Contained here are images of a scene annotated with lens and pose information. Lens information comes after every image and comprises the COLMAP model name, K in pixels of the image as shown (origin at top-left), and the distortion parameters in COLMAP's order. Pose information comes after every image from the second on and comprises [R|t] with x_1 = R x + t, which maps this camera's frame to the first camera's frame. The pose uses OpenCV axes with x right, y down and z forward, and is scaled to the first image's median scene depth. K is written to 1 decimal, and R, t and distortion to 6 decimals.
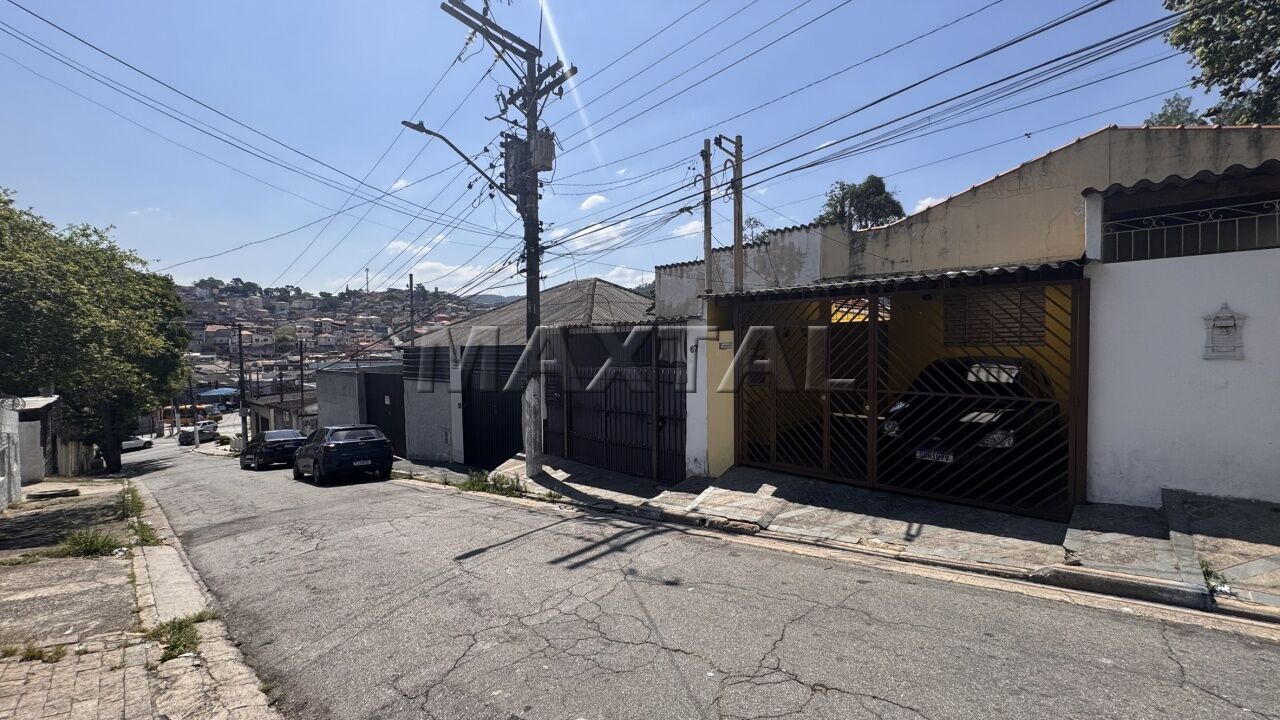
lens RADIAL K [[509.2, 0, 640.0], [0, 509.2, 359.7], [0, 0, 1]] dist [-0.002418, 0.000486]
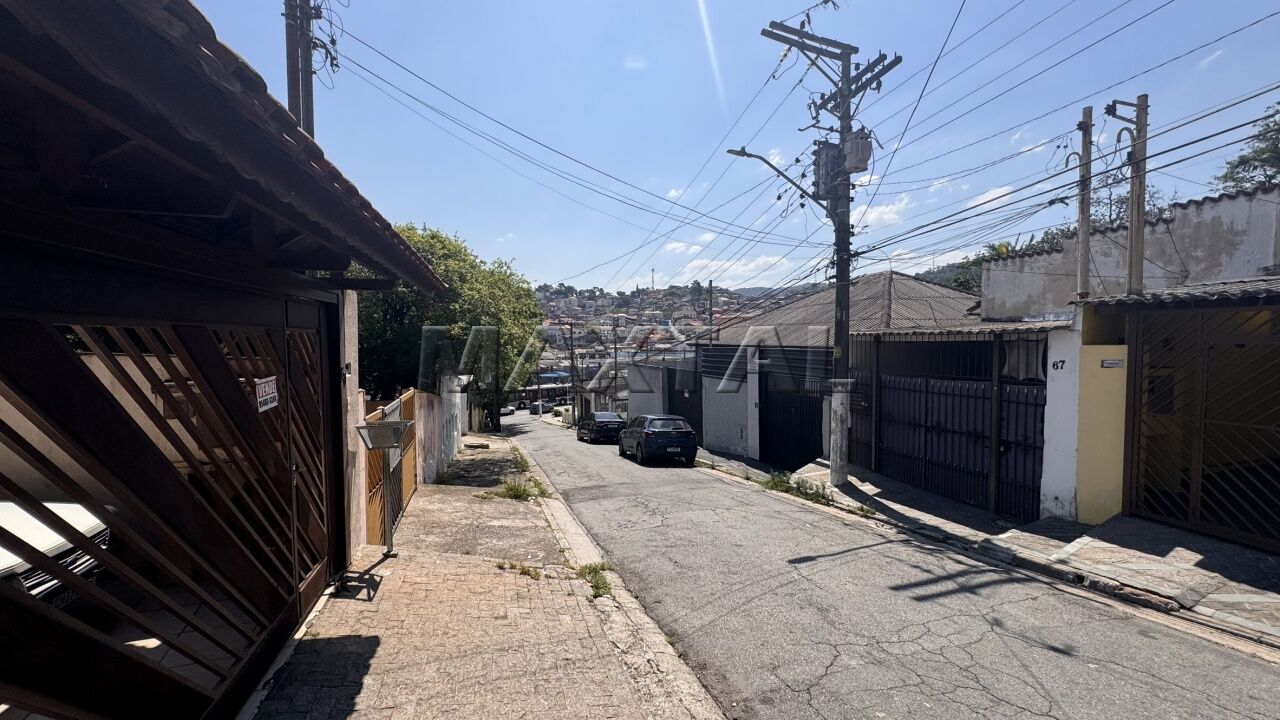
lens RADIAL K [[509.2, 0, 639.7], [0, 509.2, 359.4], [0, 0, 1]] dist [-0.002418, 0.000486]
pose [[0.870461, 0.026093, -0.491545, -0.083391], [-0.018686, 0.999626, 0.019973, -0.035327], [0.491882, -0.008201, 0.870623, -0.060001]]
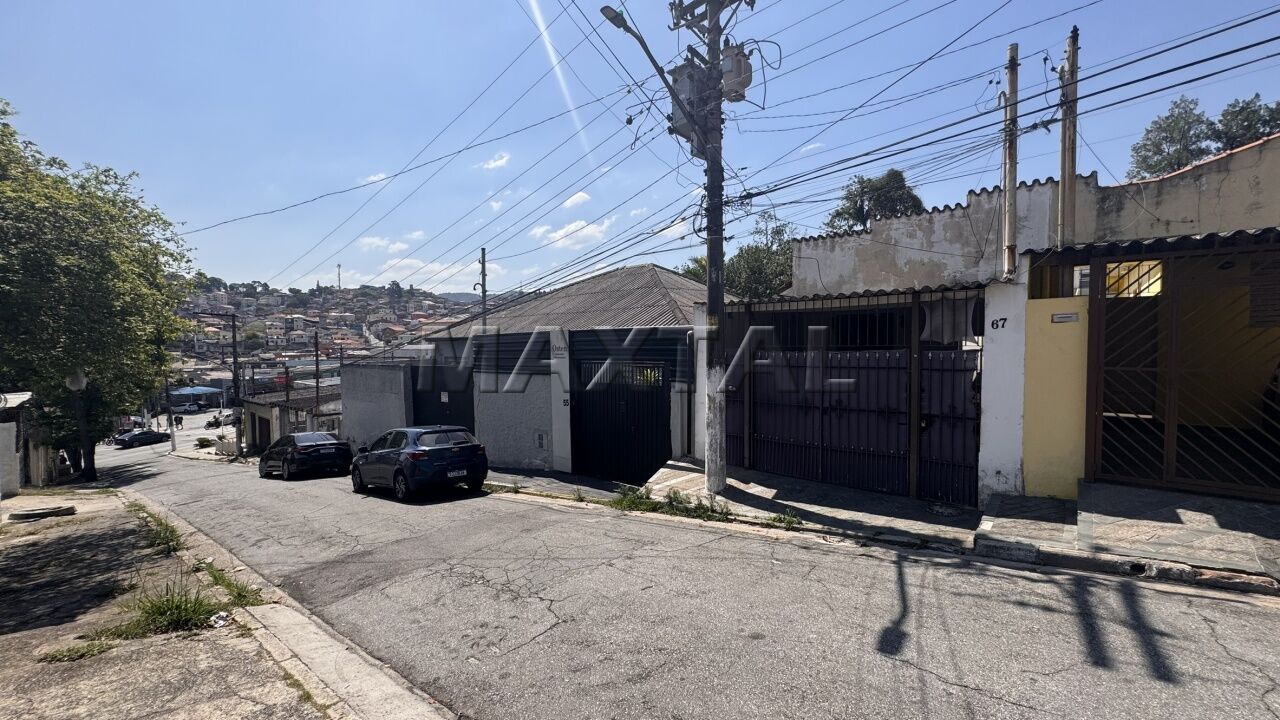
lens RADIAL K [[509.2, 0, 639.6], [0, 509.2, 358.6], [0, 0, 1]] dist [-0.002418, 0.000486]
pose [[0.998990, 0.003427, 0.044798, -0.464835], [-0.003350, 0.999993, -0.001794, 0.033847], [-0.044804, 0.001642, 0.998994, 0.286744]]
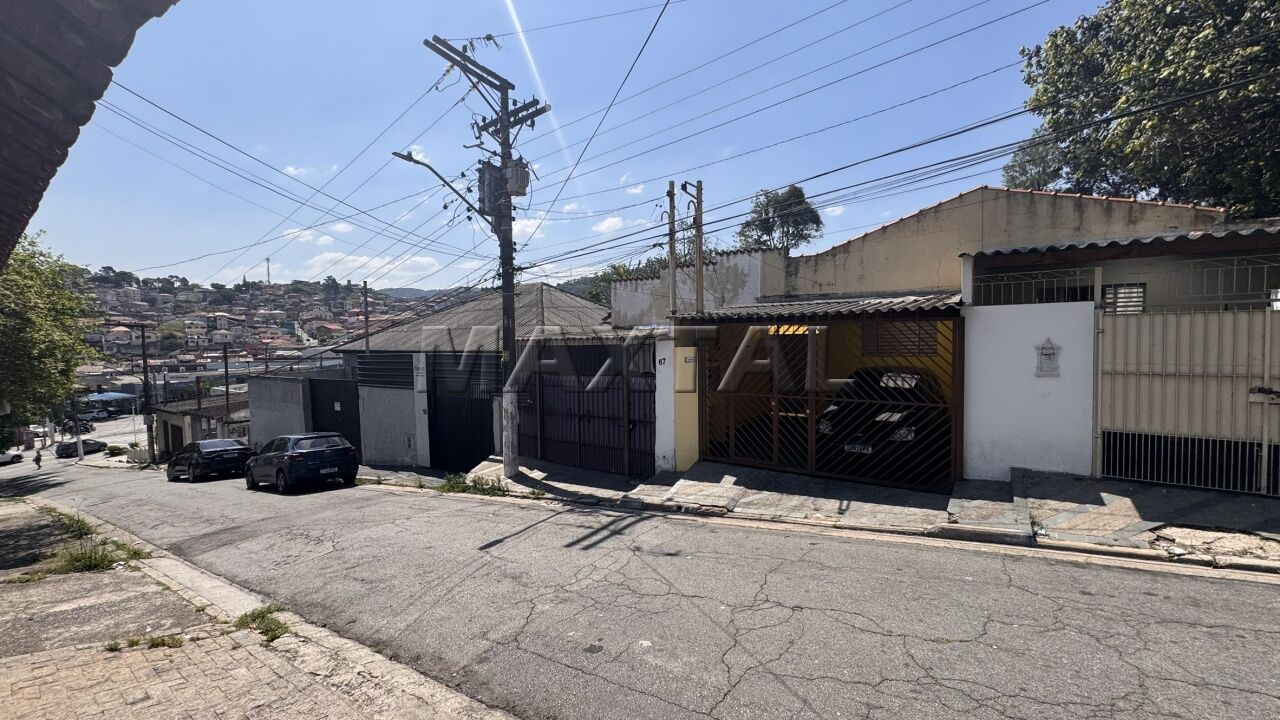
lens RADIAL K [[509.2, 0, 639.3], [0, 509.2, 358.7], [0, 0, 1]] dist [-0.002418, 0.000486]
pose [[0.990427, -0.007800, 0.137818, -0.108693], [0.006843, 0.999949, 0.007416, -0.037942], [-0.137868, -0.006402, 0.990430, -0.148045]]
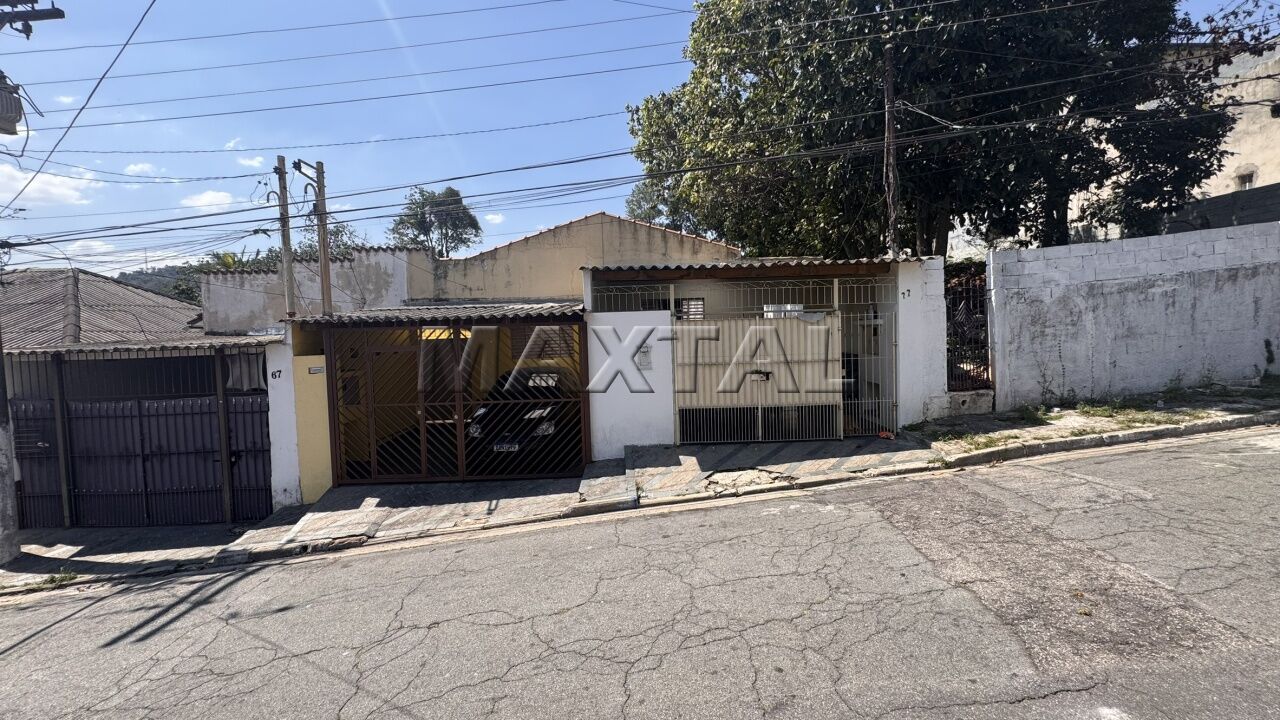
lens RADIAL K [[509.2, 0, 639.8], [0, 509.2, 359.5], [0, 0, 1]] dist [-0.002418, 0.000486]
pose [[0.716791, -0.042618, 0.695984, -0.069239], [0.043281, 0.998925, 0.016594, -0.036877], [-0.695943, 0.018229, 0.717865, -0.159197]]
